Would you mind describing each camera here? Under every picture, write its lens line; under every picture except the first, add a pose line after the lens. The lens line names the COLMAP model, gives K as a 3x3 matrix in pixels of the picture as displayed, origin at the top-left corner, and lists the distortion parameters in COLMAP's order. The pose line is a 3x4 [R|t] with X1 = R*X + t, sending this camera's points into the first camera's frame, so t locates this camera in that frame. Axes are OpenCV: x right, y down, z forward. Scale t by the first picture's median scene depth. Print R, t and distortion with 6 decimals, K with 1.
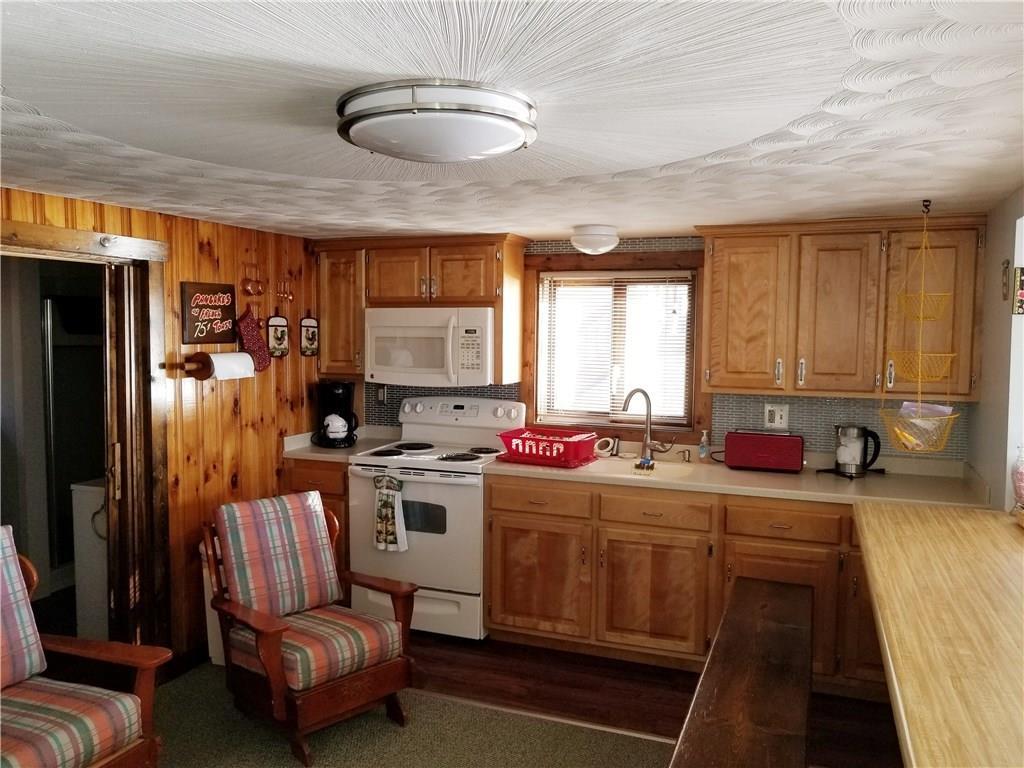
lens RADIAL K [[798.2, 0, 508.9], [0, 798.2, 385.6], [0, 0, 1]] dist [0.002126, -0.007861]
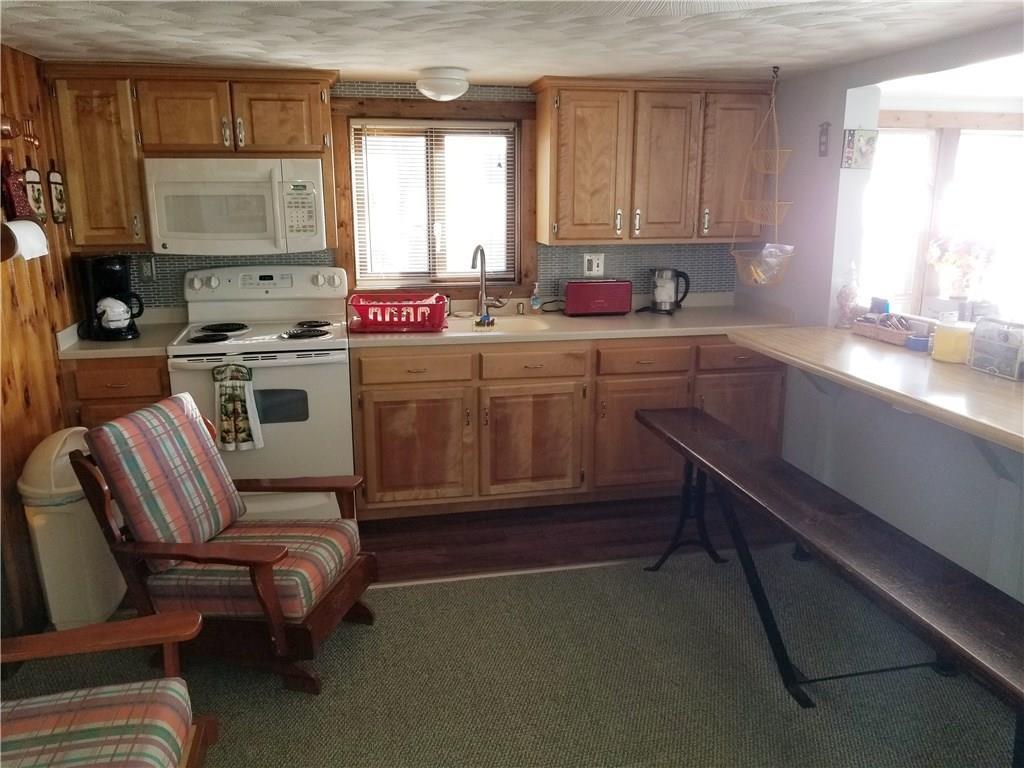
lens RADIAL K [[798.2, 0, 510.9], [0, 798.2, 378.7], [0, 0, 1]] dist [0.002126, -0.007861]
pose [[0.837748, -0.136624, 0.528689, -0.365423], [0.046314, 0.982483, 0.180507, -0.010831], [-0.544090, -0.126733, 0.829400, 0.145824]]
